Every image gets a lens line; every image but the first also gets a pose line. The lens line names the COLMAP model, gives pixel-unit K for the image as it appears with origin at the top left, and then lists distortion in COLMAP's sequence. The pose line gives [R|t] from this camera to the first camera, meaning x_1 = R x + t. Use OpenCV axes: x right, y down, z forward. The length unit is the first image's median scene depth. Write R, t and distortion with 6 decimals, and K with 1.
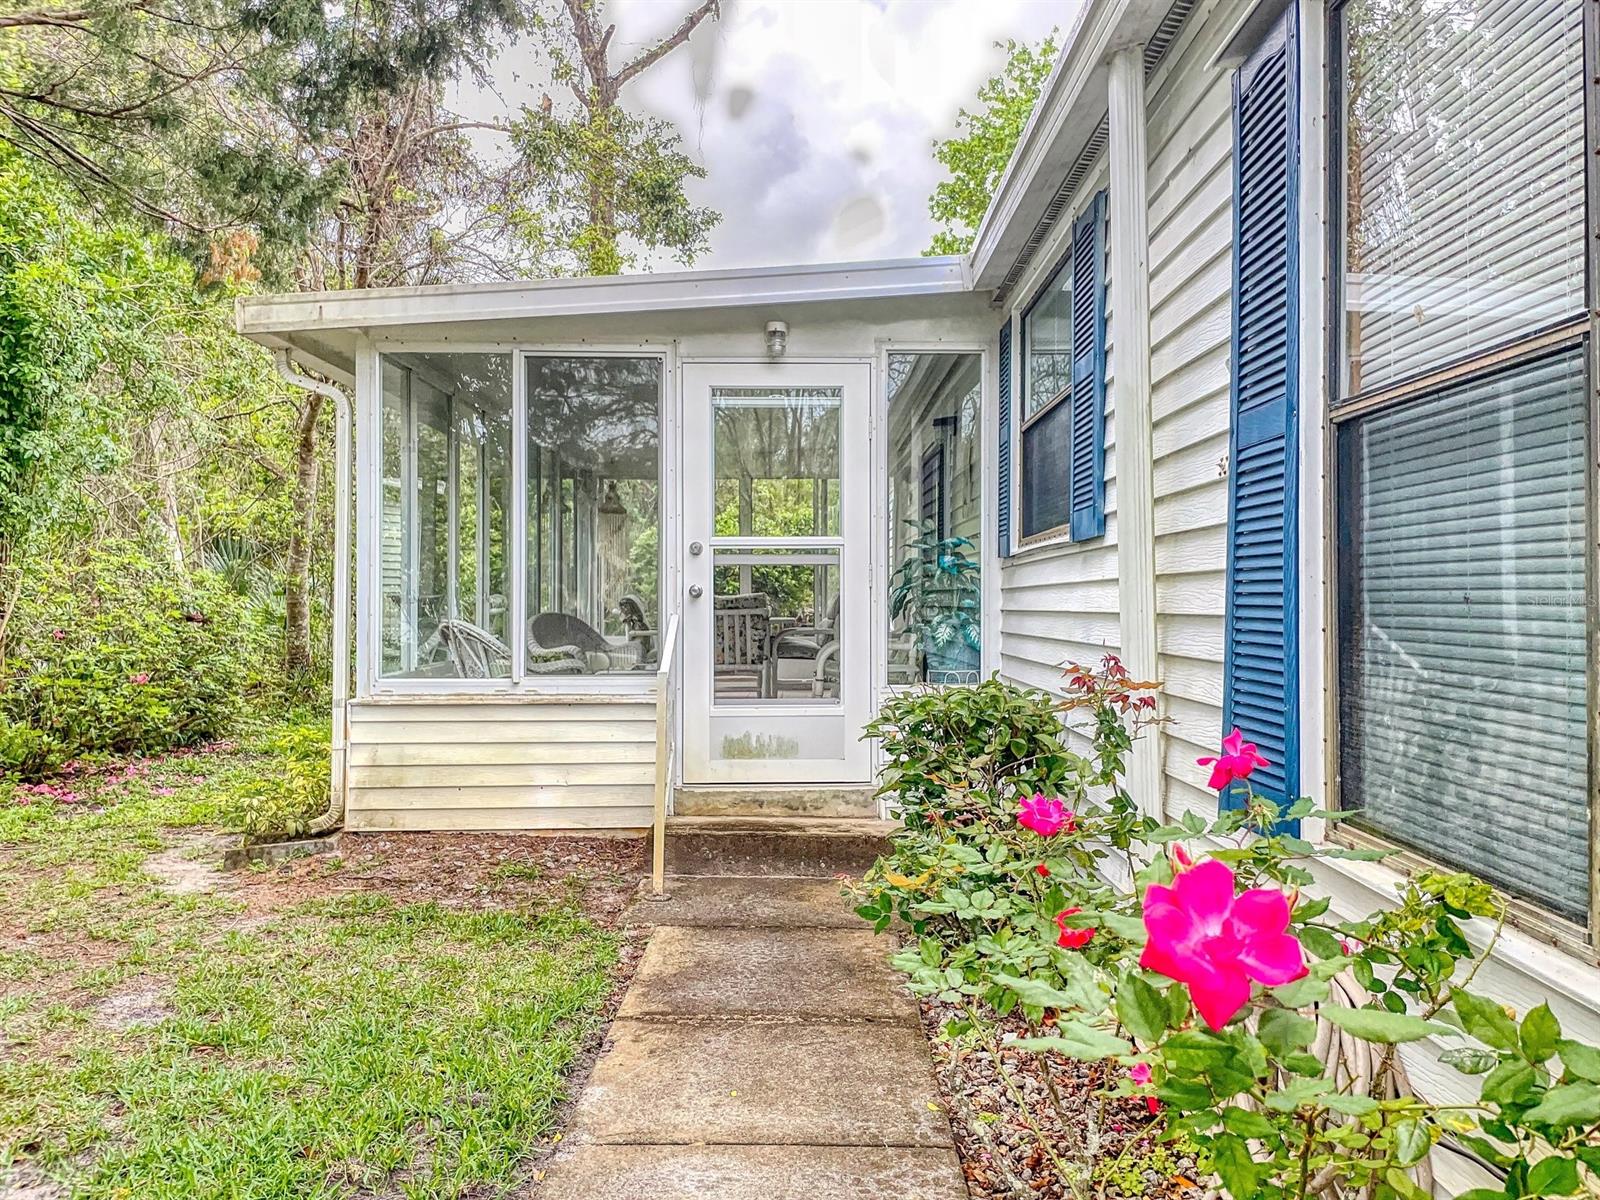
lens RADIAL K [[1237.6, 0, 800.0], [0, 1237.6, 598.3], [0, 0, 1]] dist [0.034275, -0.002307]
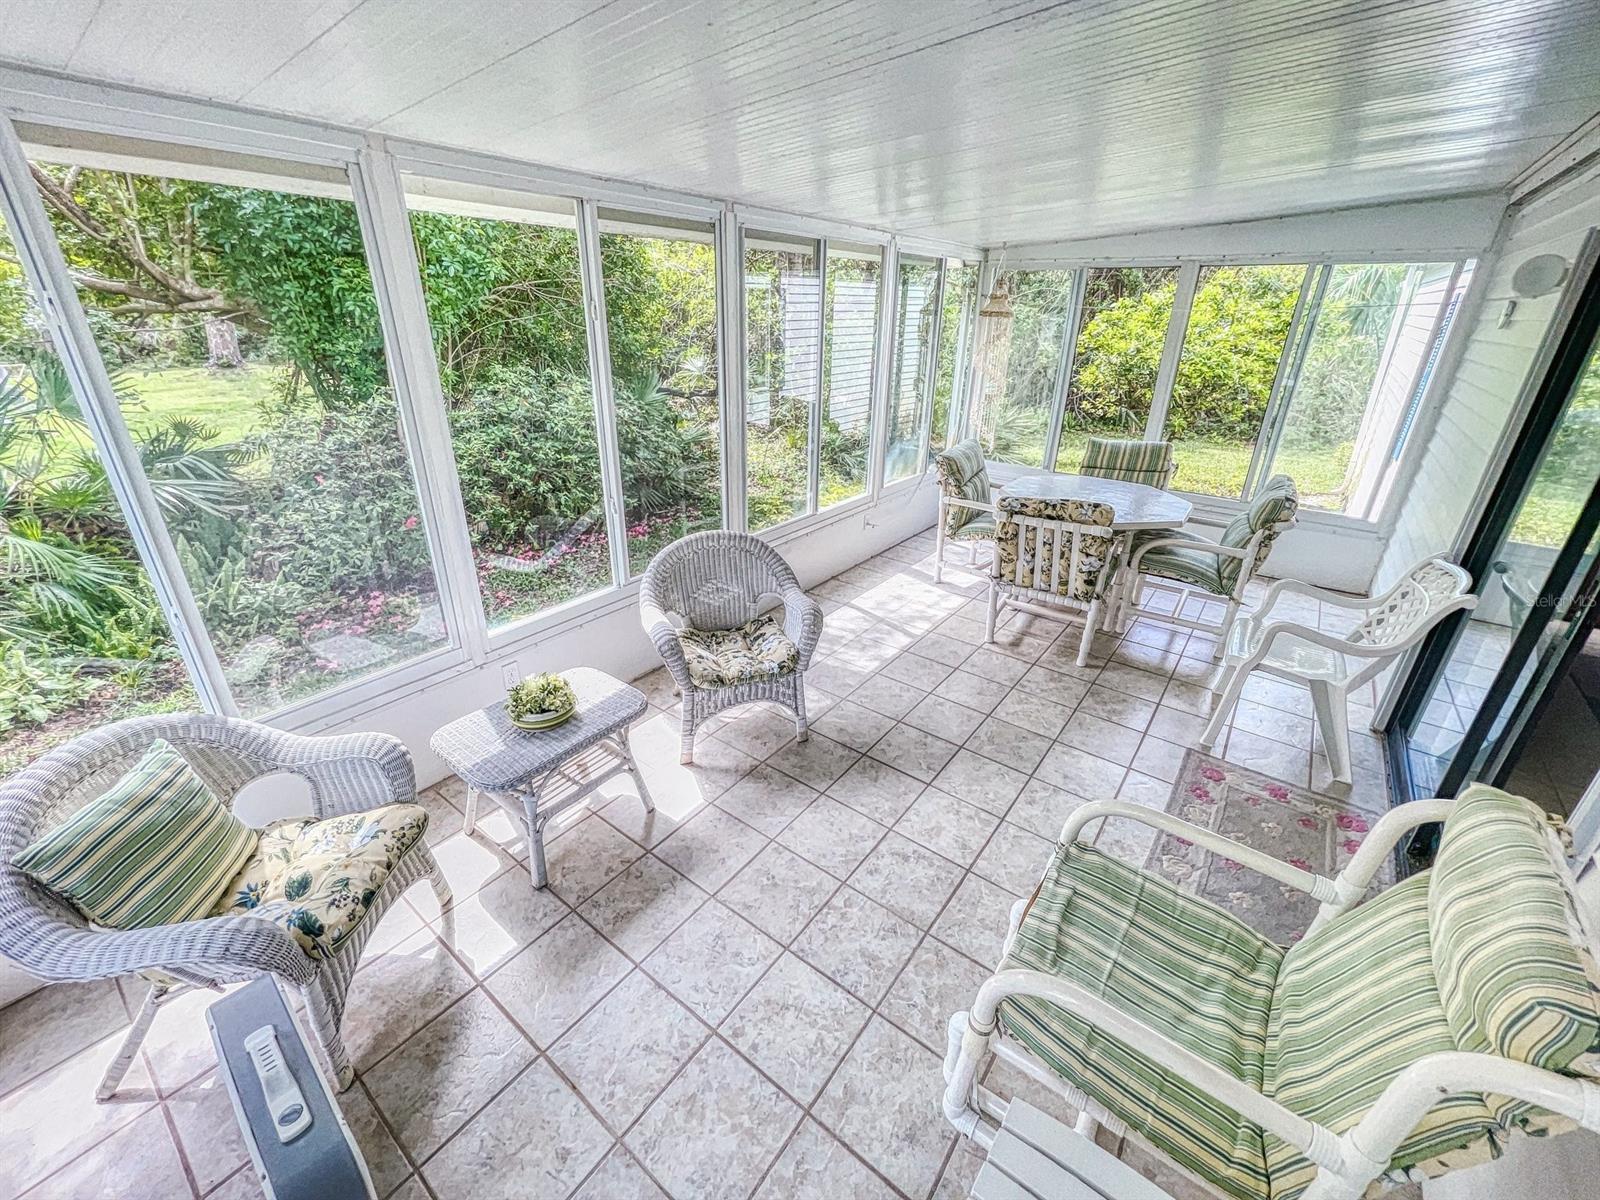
lens RADIAL K [[647.6, 0, 797.3], [0, 647.6, 596.8], [0, 0, 1]] dist [-0.000035, 0.000000]
pose [[0.800126, 0.251954, -0.544351, 0.031104], [-0.013029, 0.914591, 0.404170, -0.086704], [0.599691, -0.316295, 0.735071, 0.660677]]
